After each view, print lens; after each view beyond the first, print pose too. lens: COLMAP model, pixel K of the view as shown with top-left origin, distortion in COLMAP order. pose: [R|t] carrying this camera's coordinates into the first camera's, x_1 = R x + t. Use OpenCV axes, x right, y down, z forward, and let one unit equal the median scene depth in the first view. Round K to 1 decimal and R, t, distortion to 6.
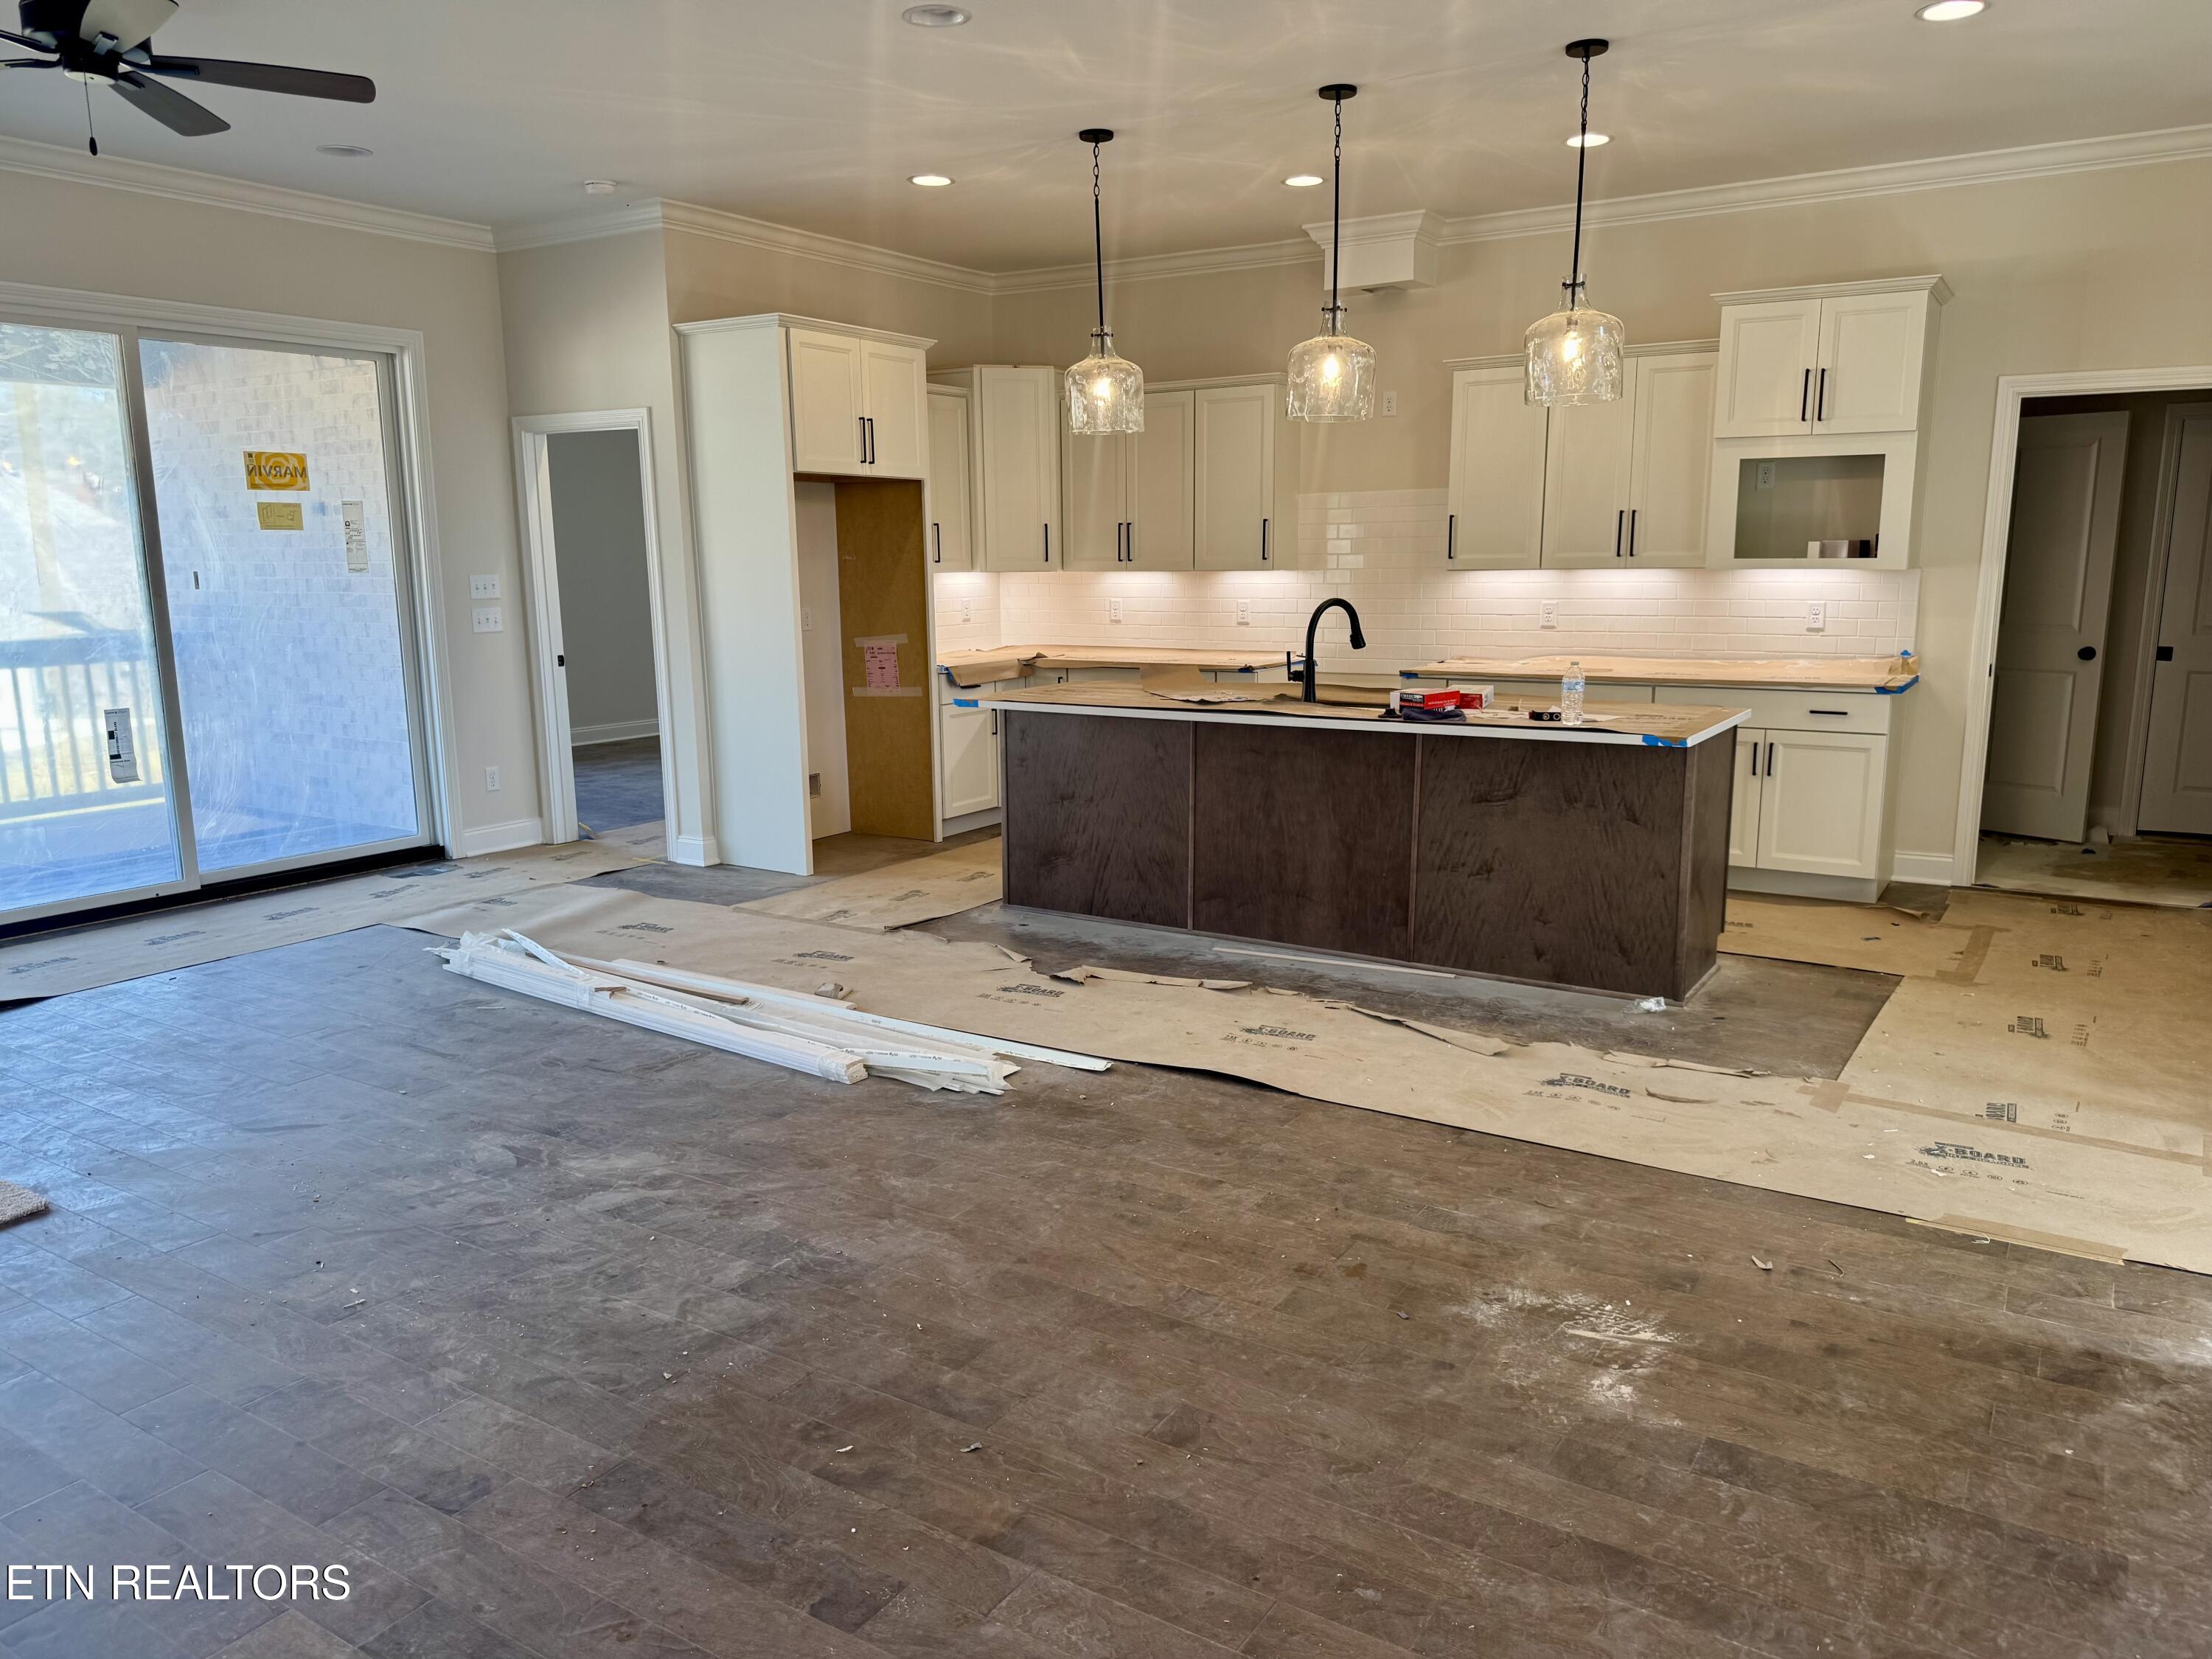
lens RADIAL K [[1554.4, 0, 1108.6], [0, 1554.4, 843.1], [0, 0, 1]] dist [0.072503, -0.092823]
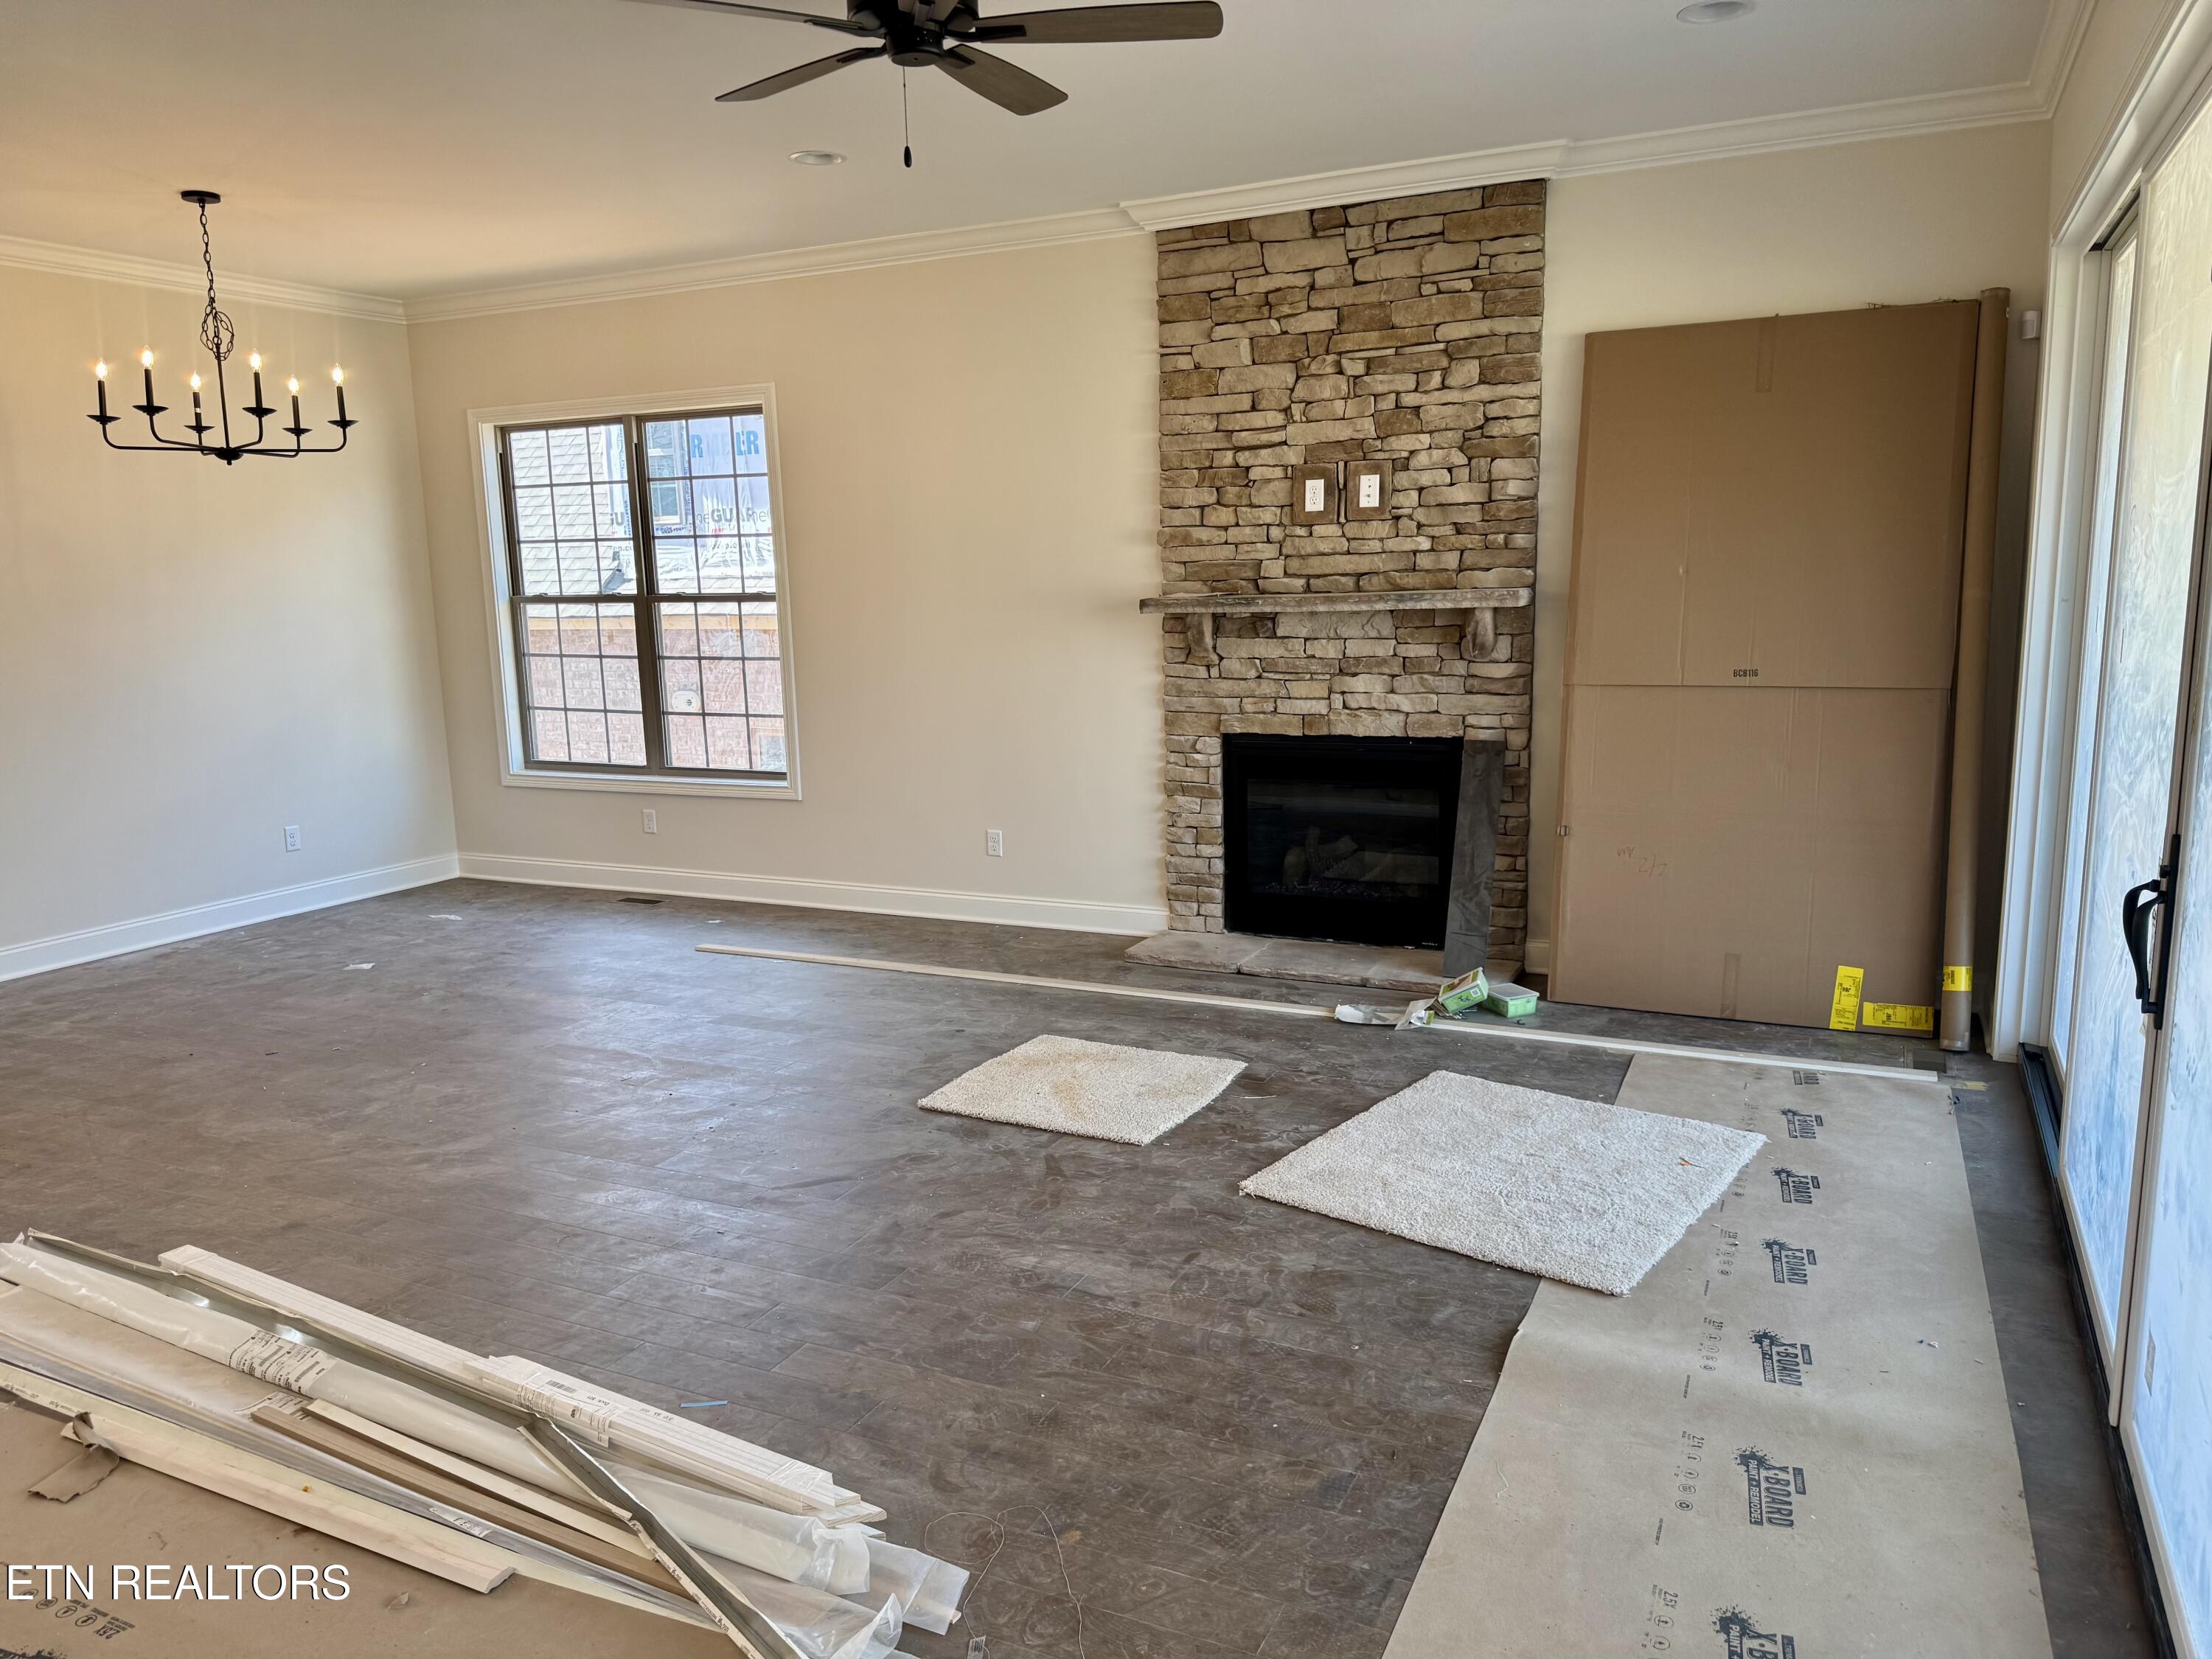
lens RADIAL K [[1554.4, 0, 1097.4], [0, 1554.4, 817.2], [0, 0, 1]] dist [0.072503, -0.092823]
pose [[-0.993438, 0.050293, -0.102720, -0.445003], [0.012582, 0.940735, 0.338908, -0.273279], [0.113677, 0.335392, -0.935195, 1.357082]]
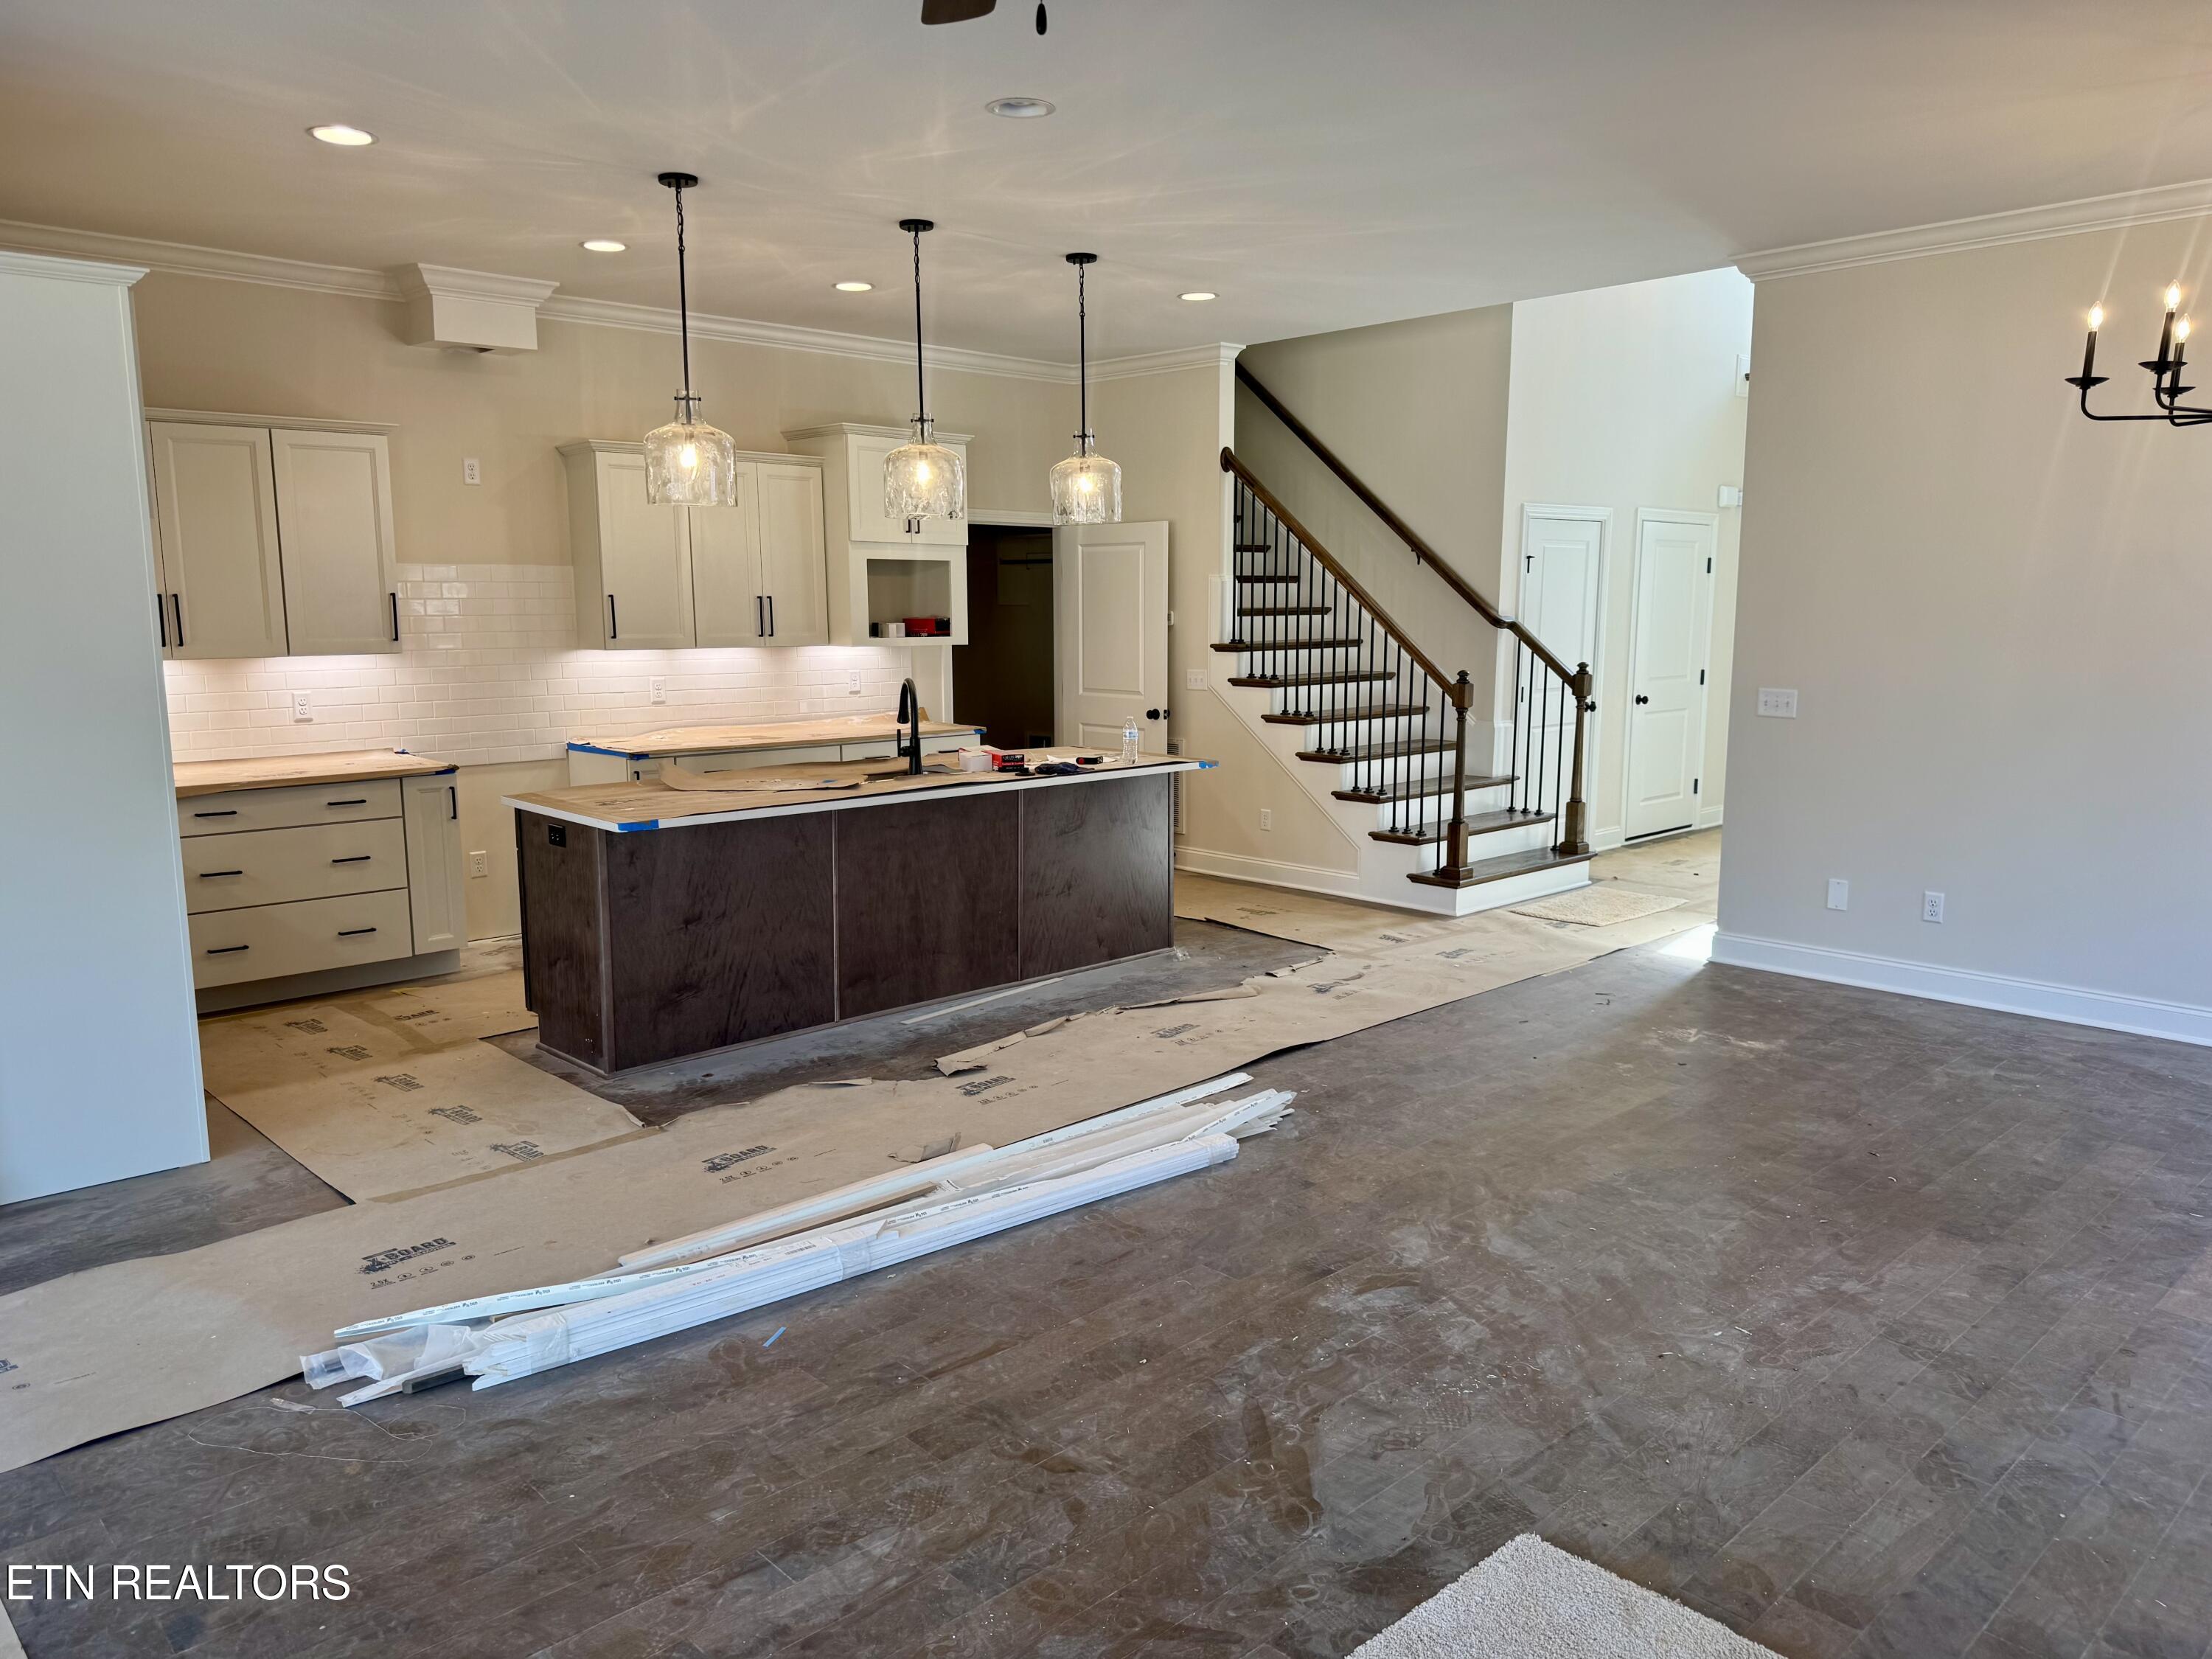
lens RADIAL K [[1554.4, 0, 1114.0], [0, 1554.4, 843.0], [0, 0, 1]] dist [0.072503, -0.092823]
pose [[0.240120, -0.144046, 0.959997, -0.880180], [0.179453, 0.978472, 0.101932, -0.129652], [-0.954012, 0.147798, 0.260800, 0.596014]]
